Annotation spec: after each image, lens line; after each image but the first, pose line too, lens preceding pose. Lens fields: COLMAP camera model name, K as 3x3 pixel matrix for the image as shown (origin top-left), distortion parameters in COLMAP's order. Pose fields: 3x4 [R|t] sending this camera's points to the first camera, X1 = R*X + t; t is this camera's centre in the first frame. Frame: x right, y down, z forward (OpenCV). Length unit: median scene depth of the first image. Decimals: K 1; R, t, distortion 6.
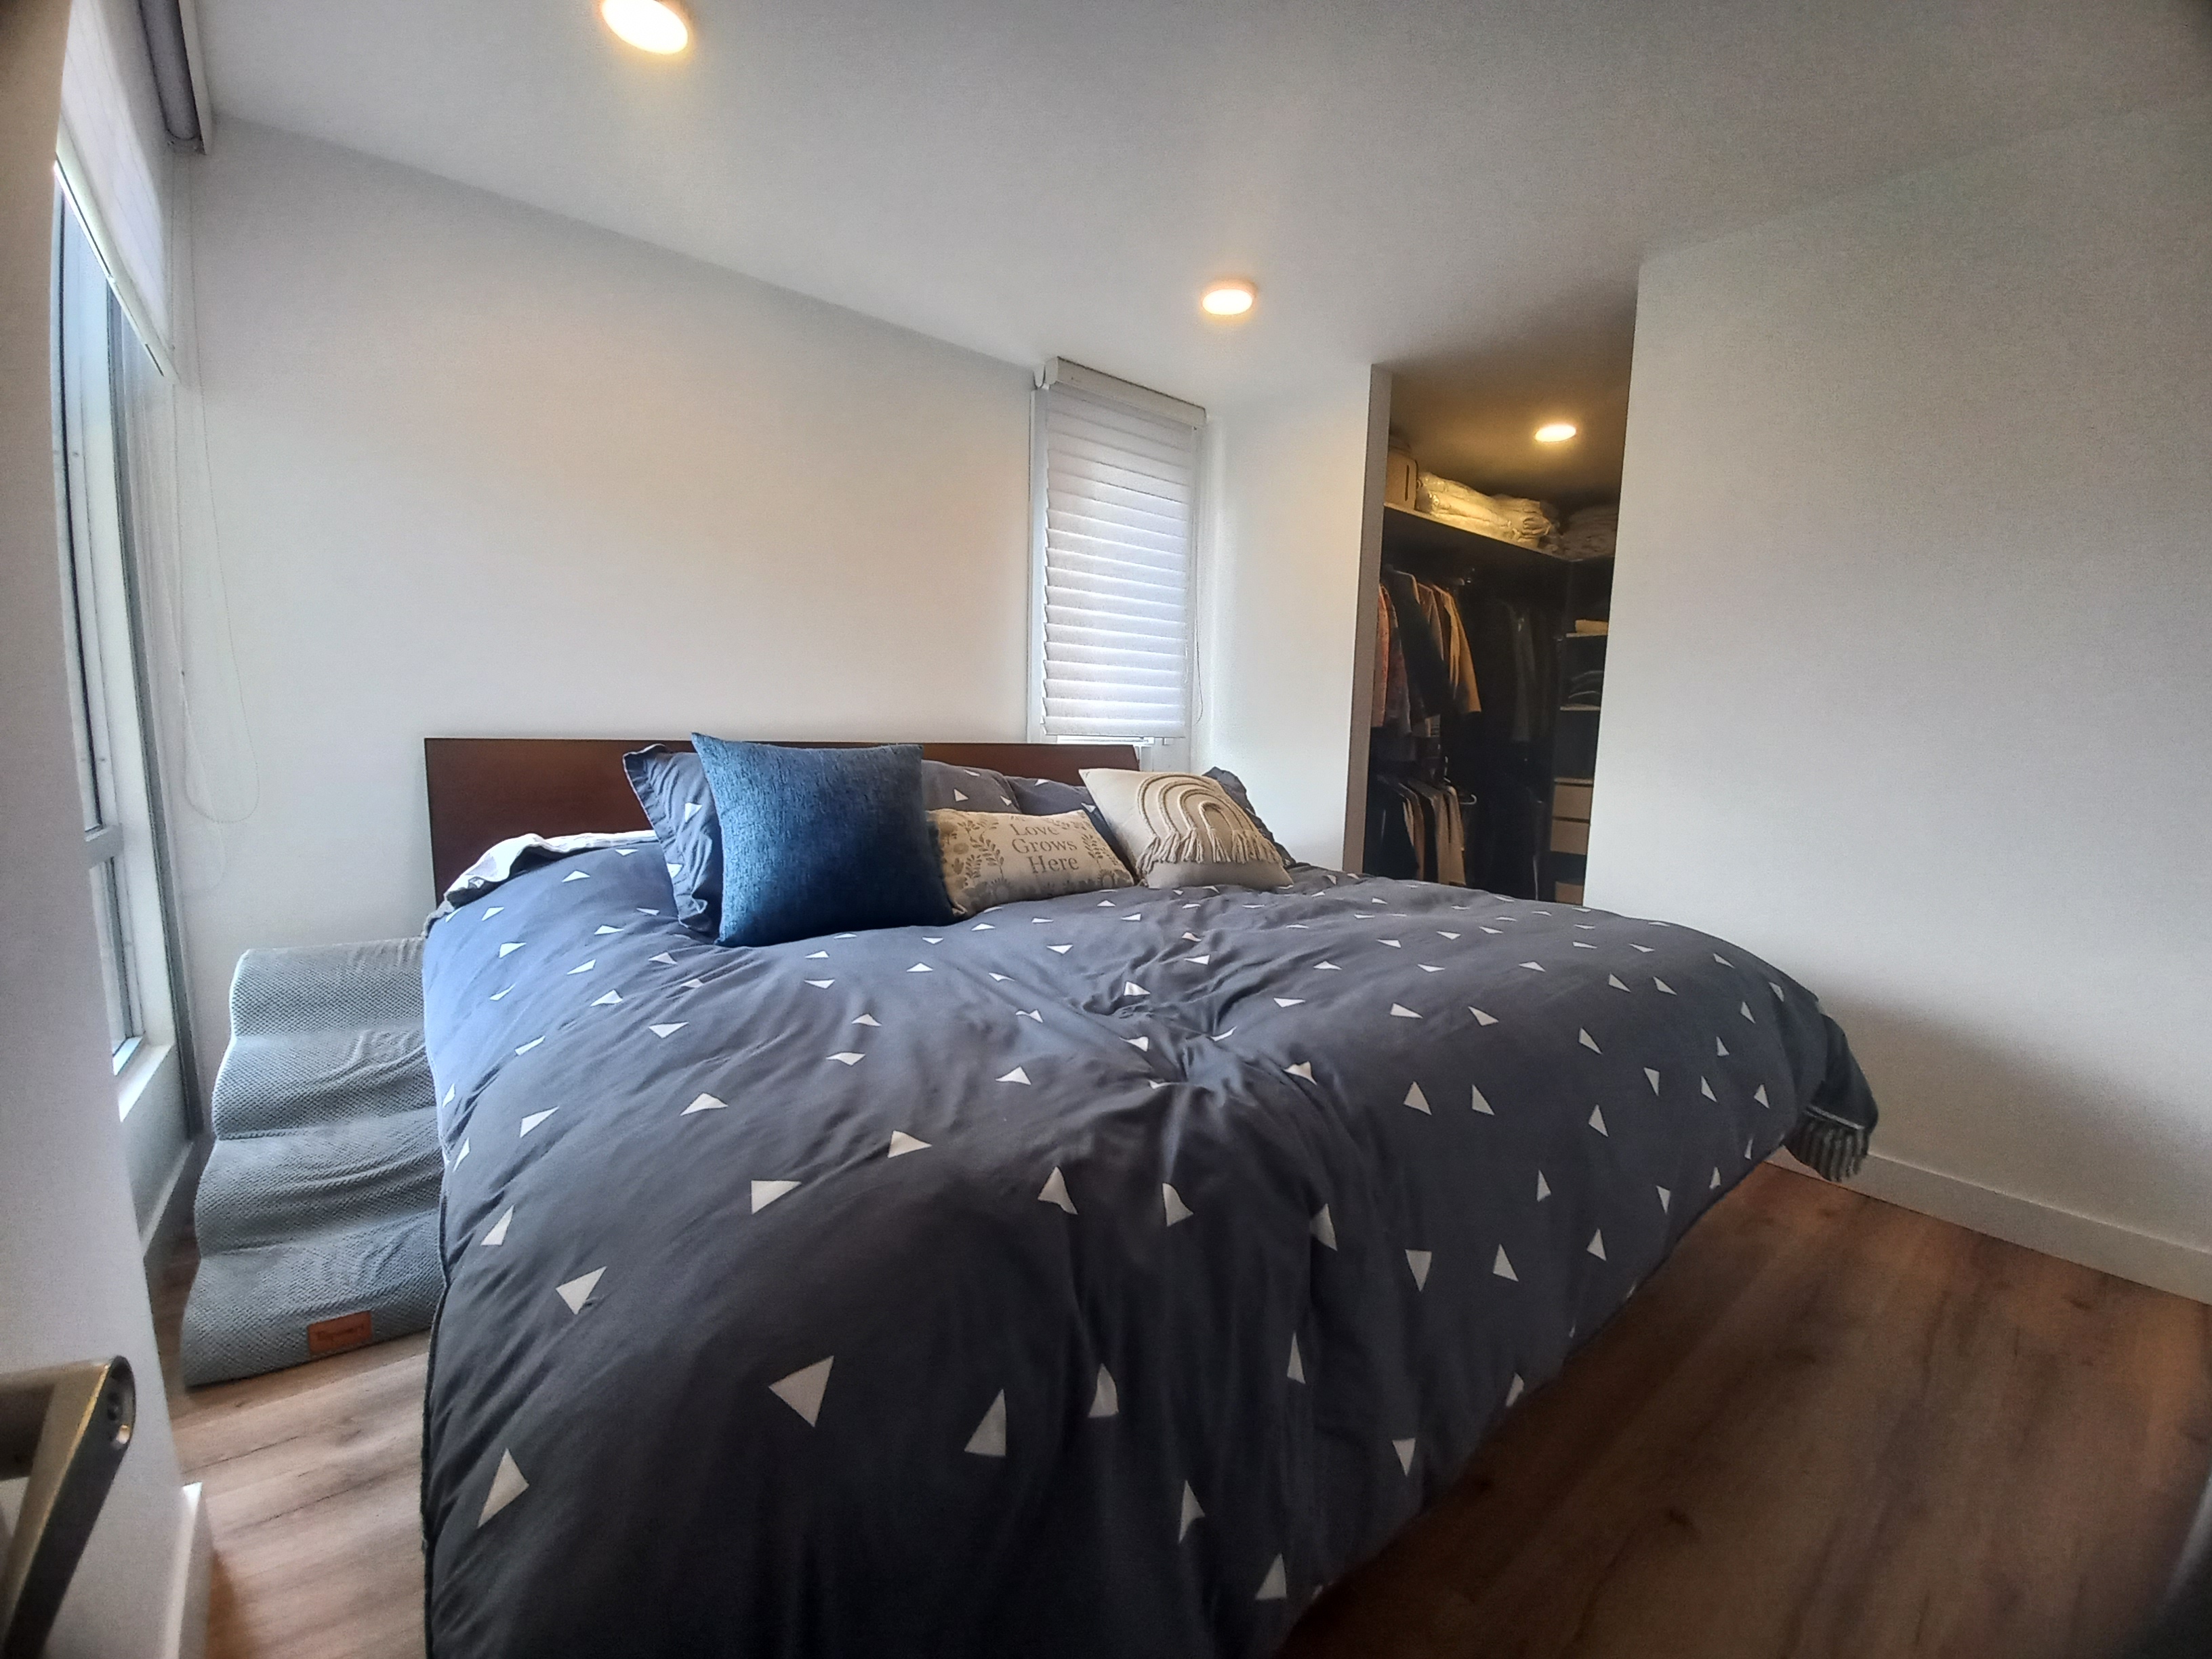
lens RADIAL K [[882.9, 0, 1106.0], [0, 882.9, 829.5], [0, 0, 1]] dist [-0.000396, -0.000045]
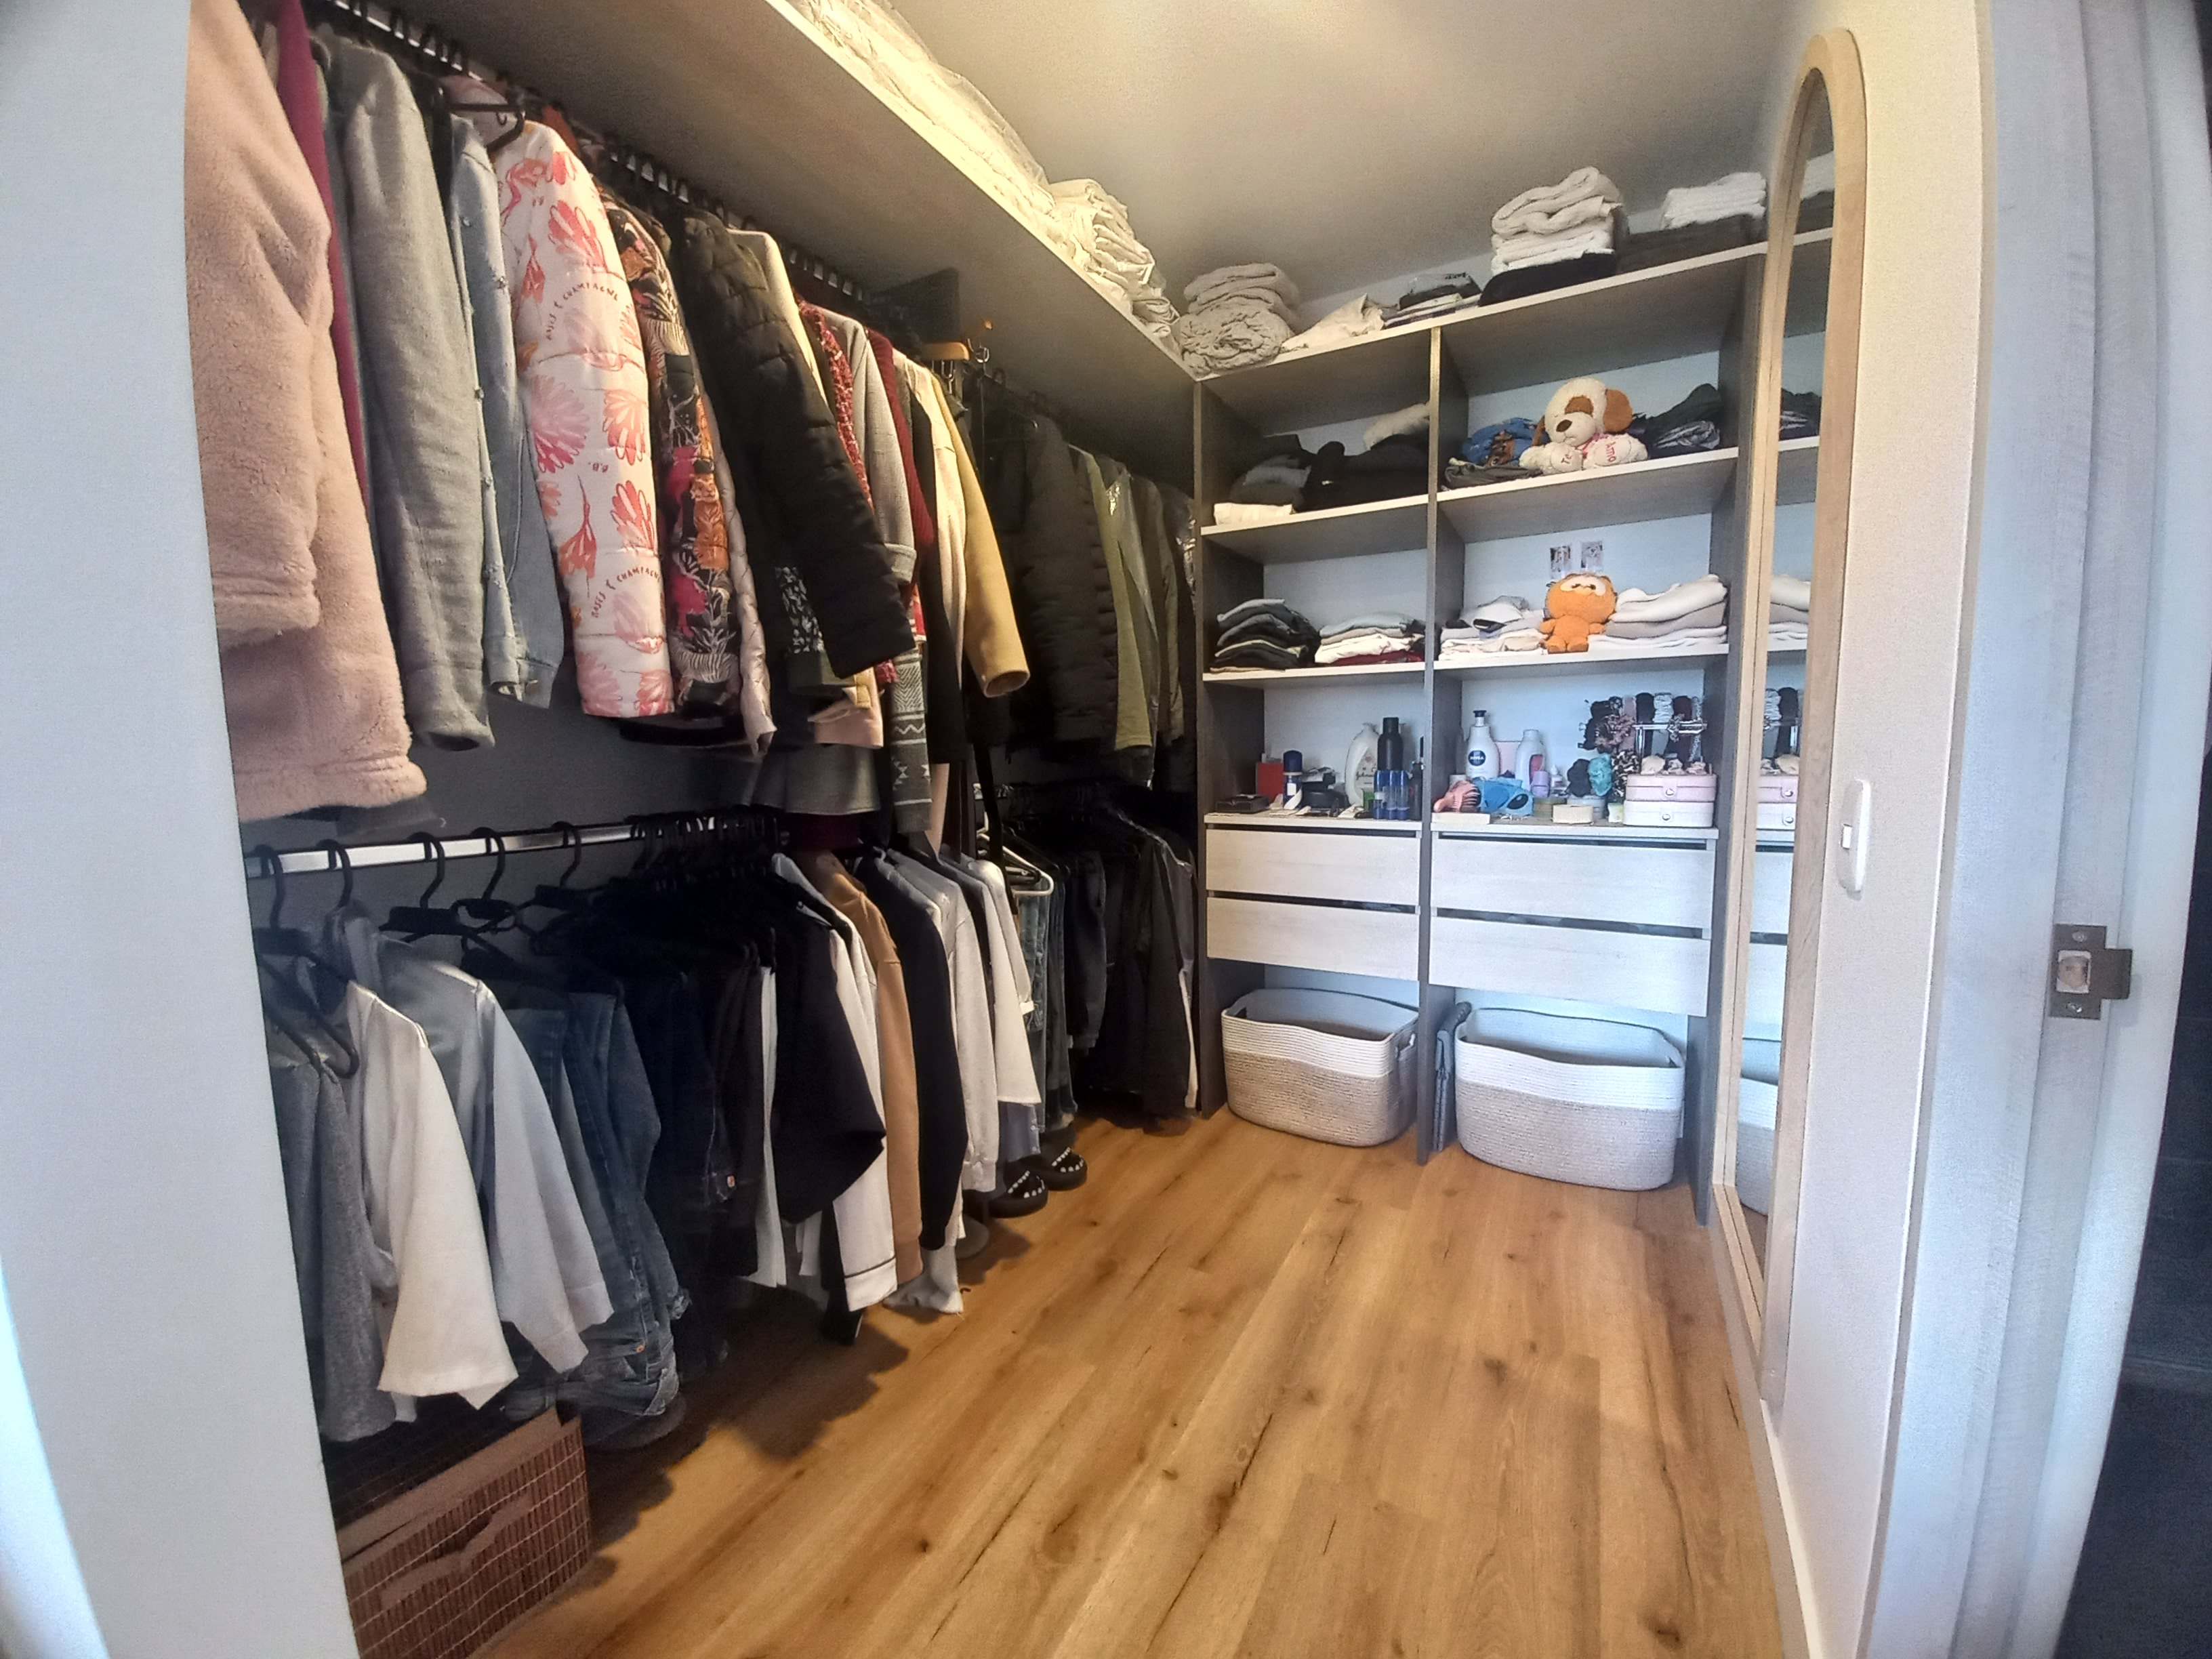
lens RADIAL K [[882.9, 0, 1106.0], [0, 882.9, 829.5], [0, 0, 1]] dist [-0.000396, -0.000045]
pose [[0.922718, -0.081232, 0.376820, 0.301856], [0.088304, 0.996092, -0.001500, -0.062283], [-0.375226, 0.034658, 0.926285, 0.629134]]
